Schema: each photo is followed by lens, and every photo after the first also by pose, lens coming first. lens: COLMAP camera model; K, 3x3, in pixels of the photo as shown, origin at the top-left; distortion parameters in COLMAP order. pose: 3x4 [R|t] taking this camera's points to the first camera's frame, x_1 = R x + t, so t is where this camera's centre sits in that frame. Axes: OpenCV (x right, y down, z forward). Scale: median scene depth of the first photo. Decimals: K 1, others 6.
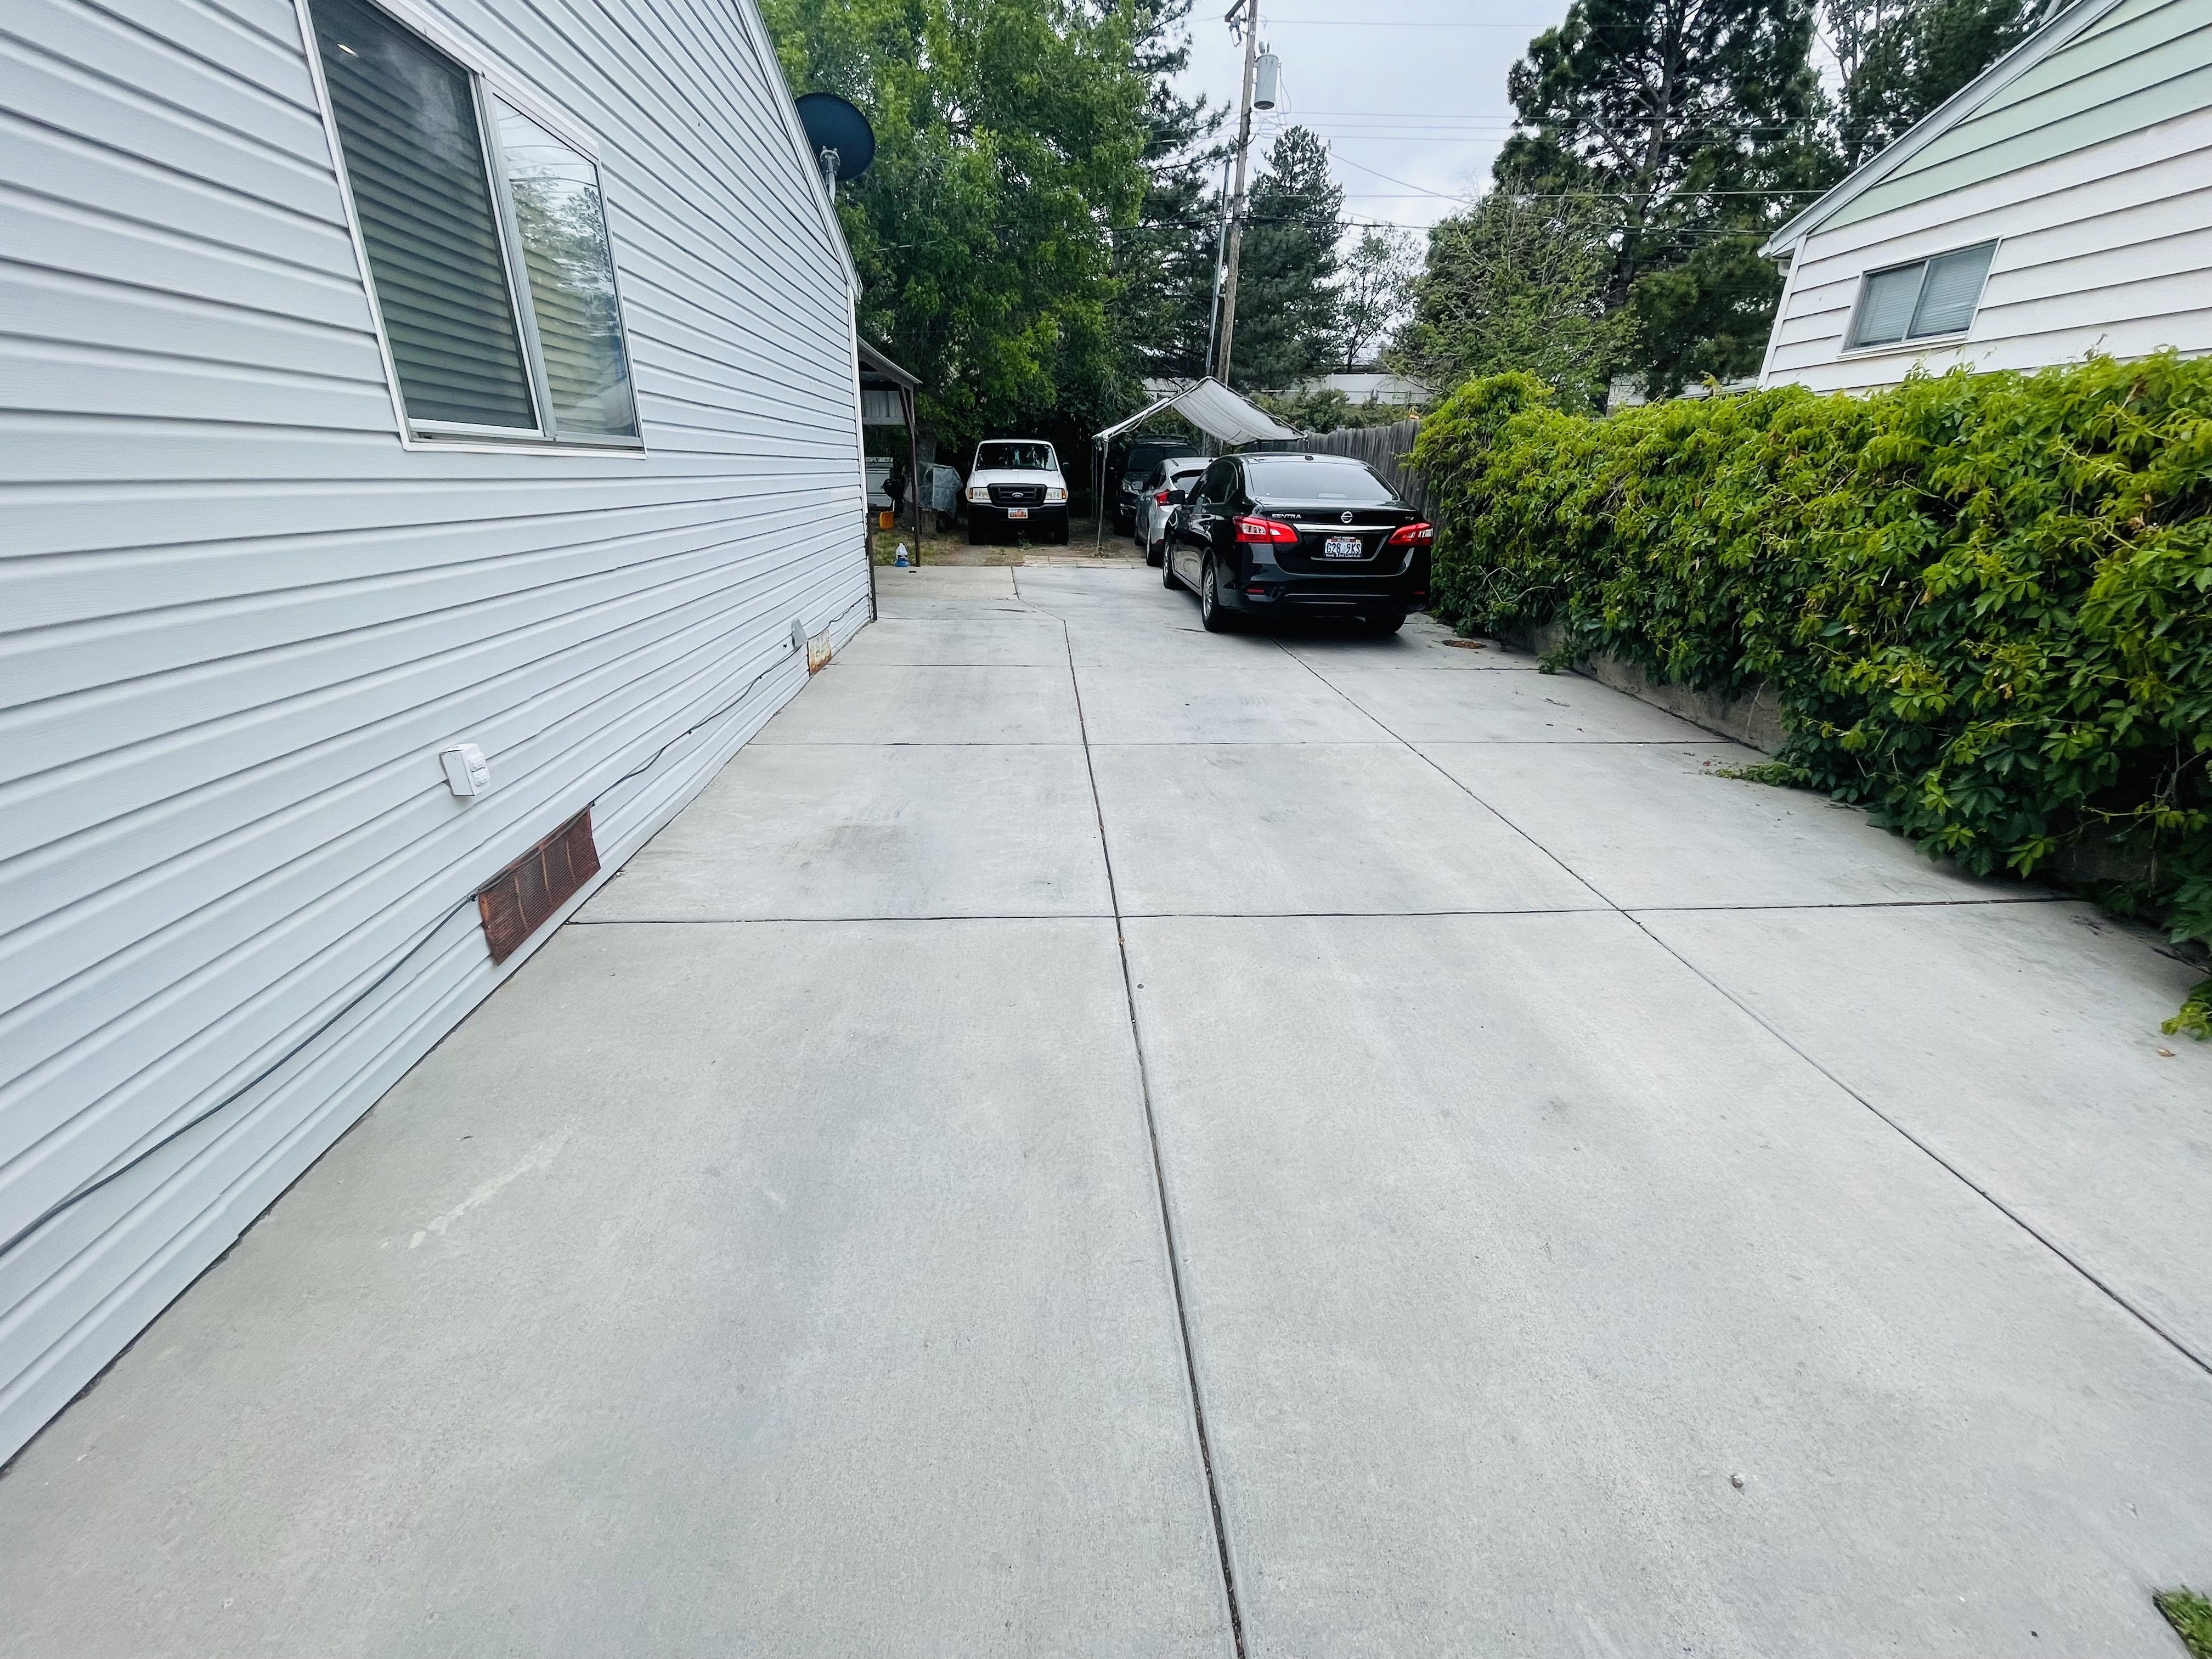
lens RADIAL K [[899.1, 0, 1103.4], [0, 899.1, 832.9], [0, 0, 1]] dist [0.002494, -0.000572]
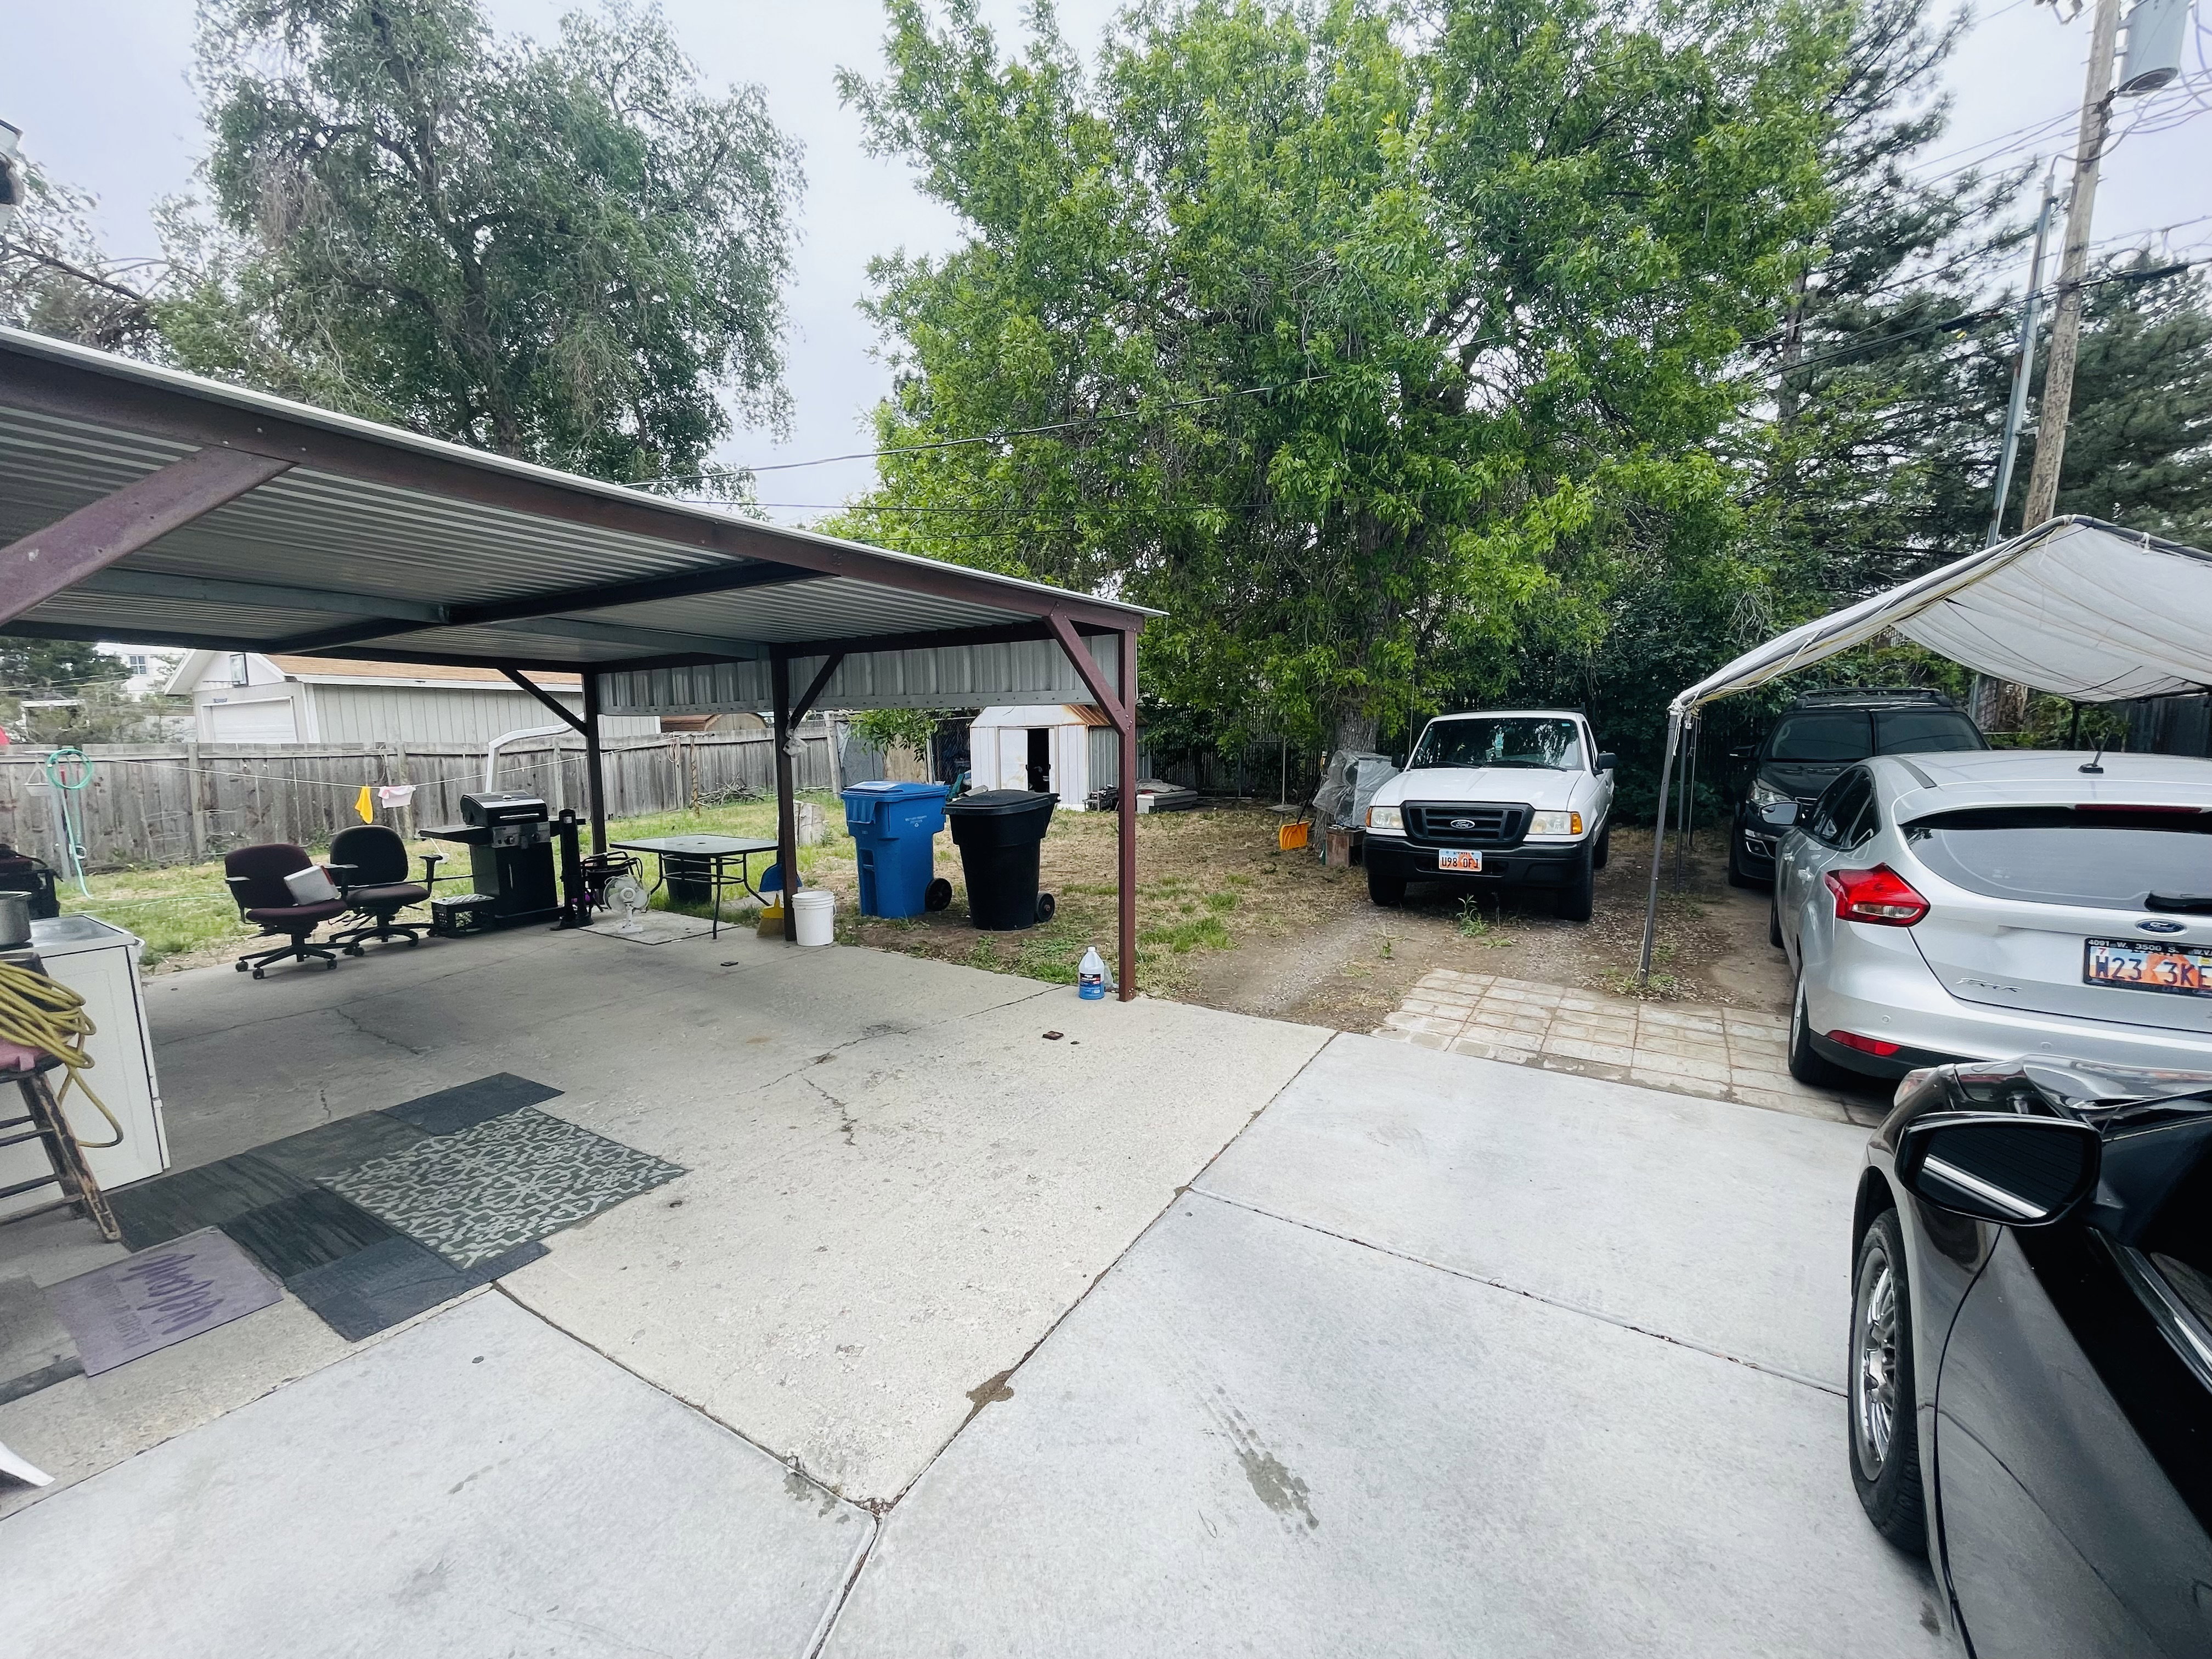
lens RADIAL K [[899.1, 0, 1110.2], [0, 899.1, 838.6], [0, 0, 1]] dist [0.002494, -0.000572]
pose [[0.806364, 0.048408, -0.589435, 0.024819], [-0.202387, 0.959058, -0.198108, -0.174361], [0.555712, 0.279041, 0.783148, 0.388864]]
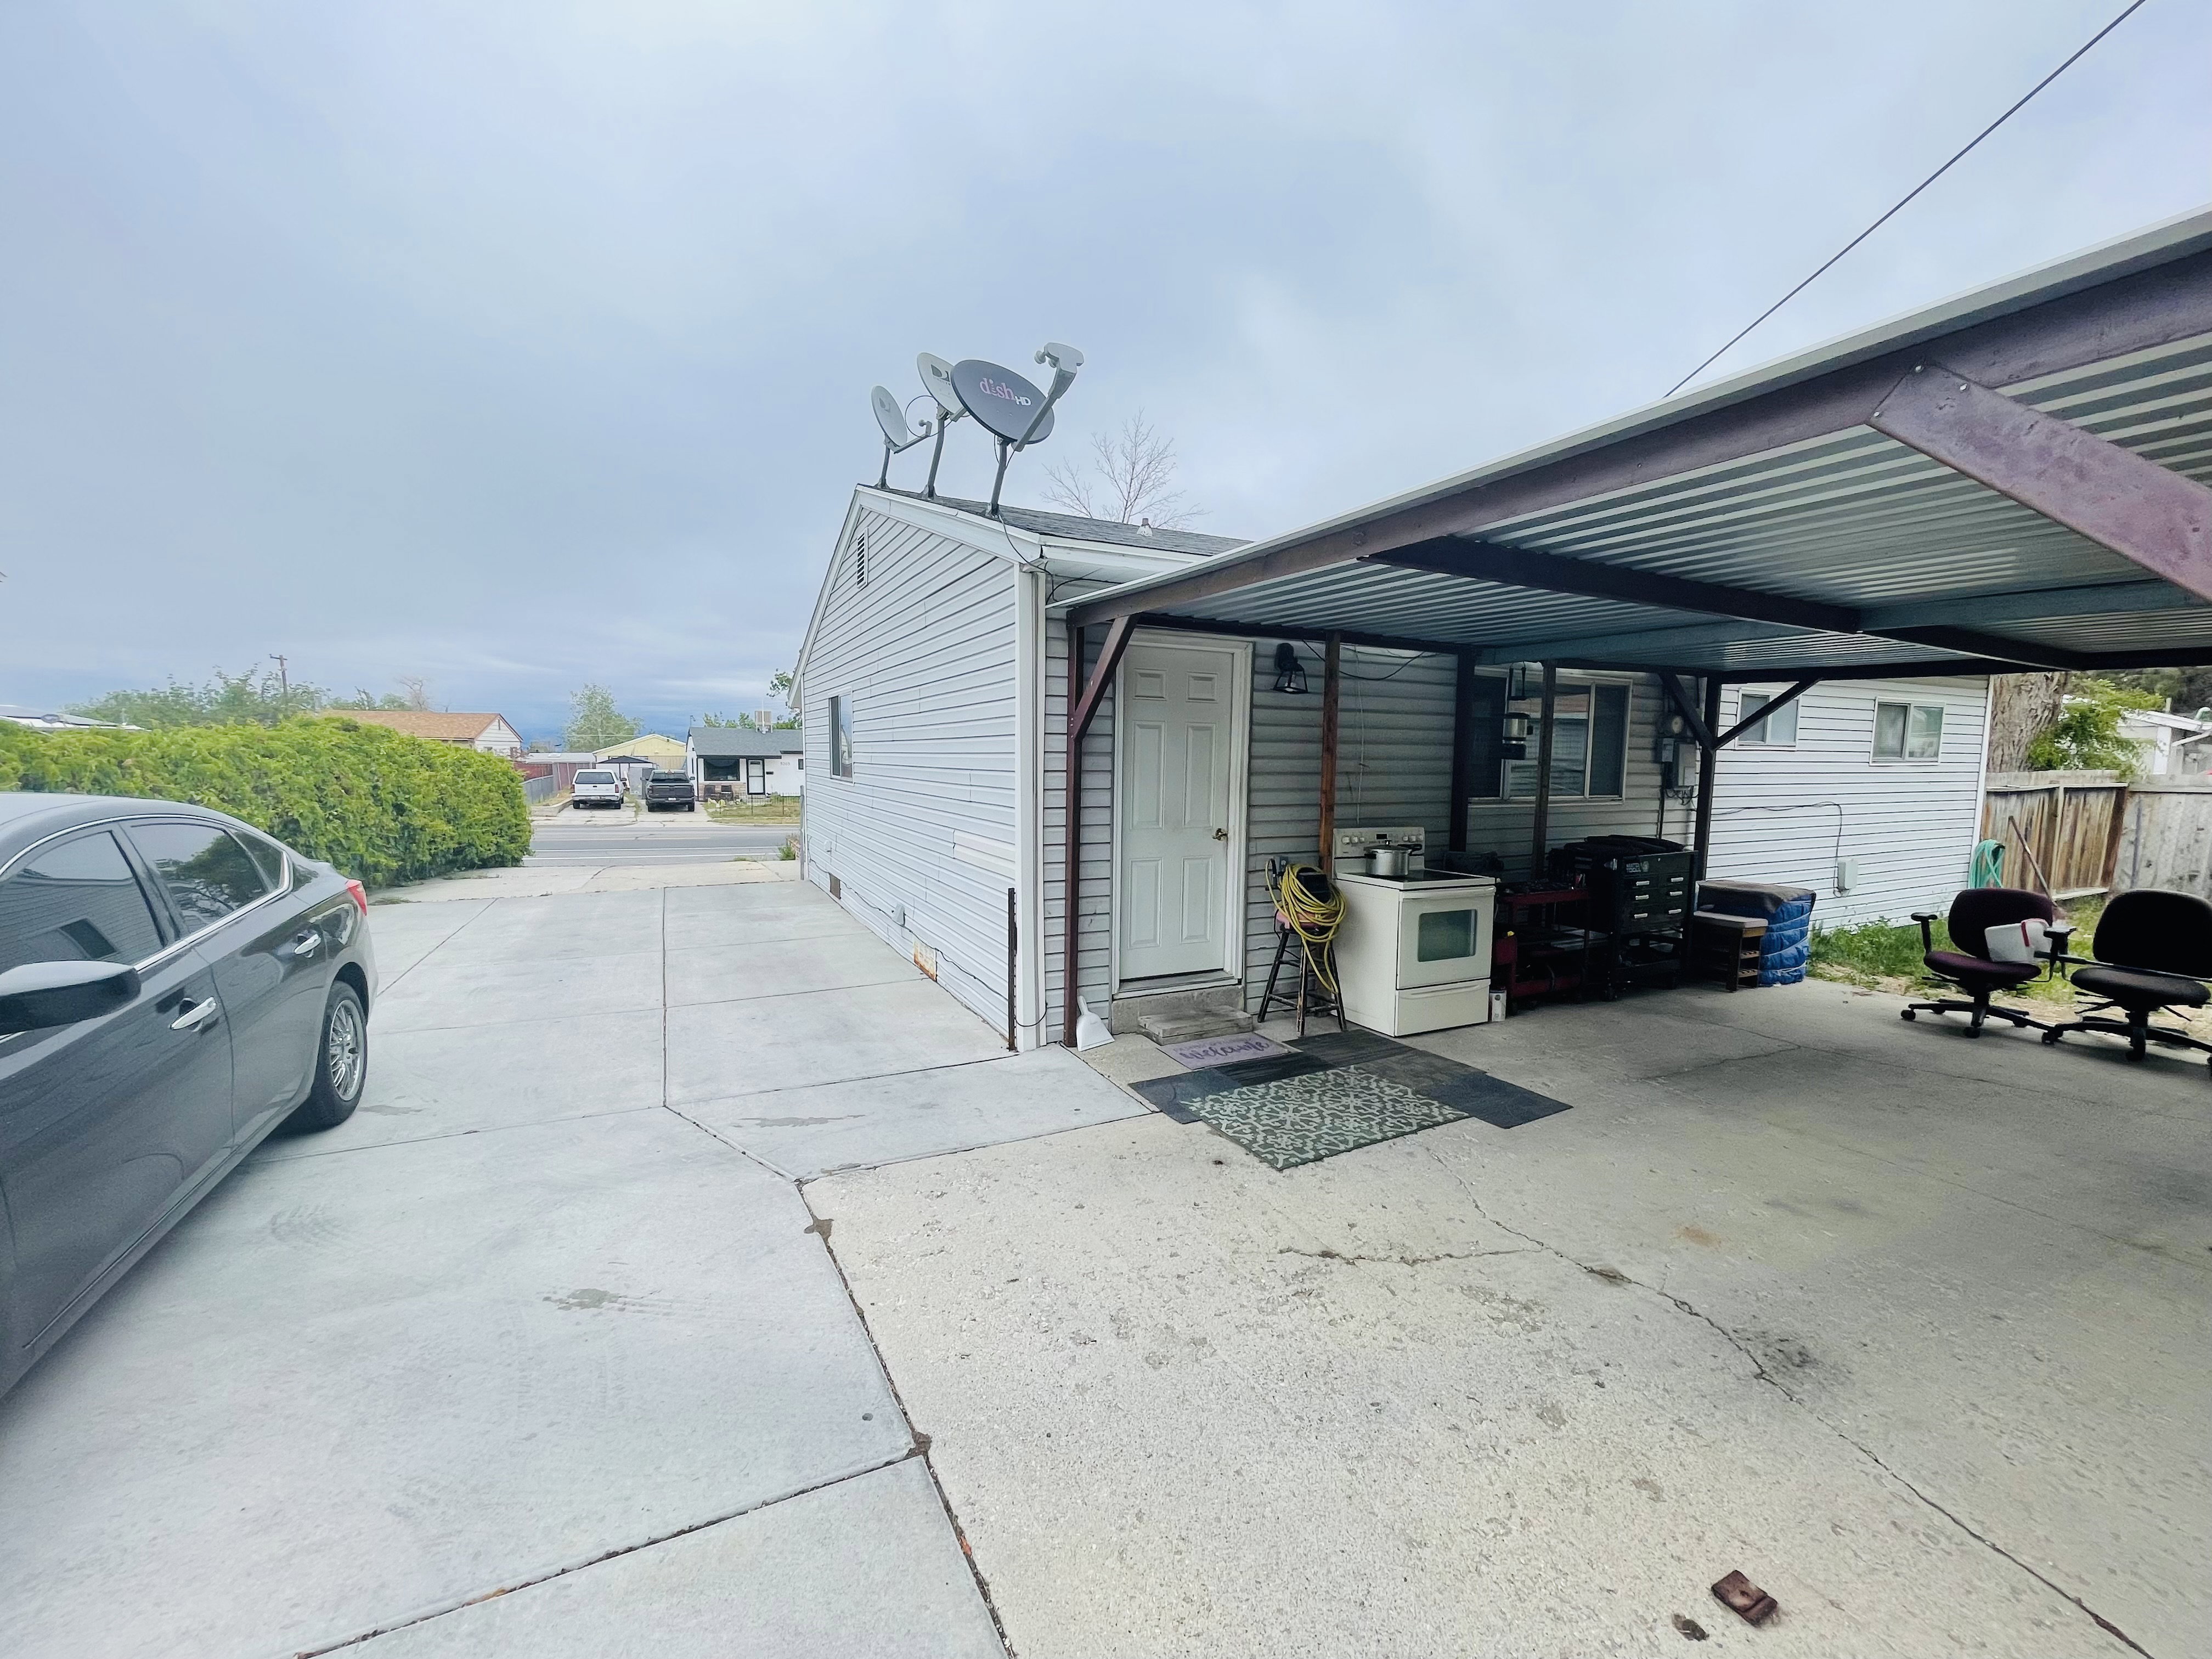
lens RADIAL K [[899.1, 0, 1107.1], [0, 899.1, 835.9], [0, 0, 1]] dist [0.002494, -0.000572]
pose [[-0.923020, 0.008666, -0.384655, -0.036891], [-0.167977, 0.890359, 0.423138, -0.263797], [0.346147, 0.455178, -0.820363, 0.604778]]
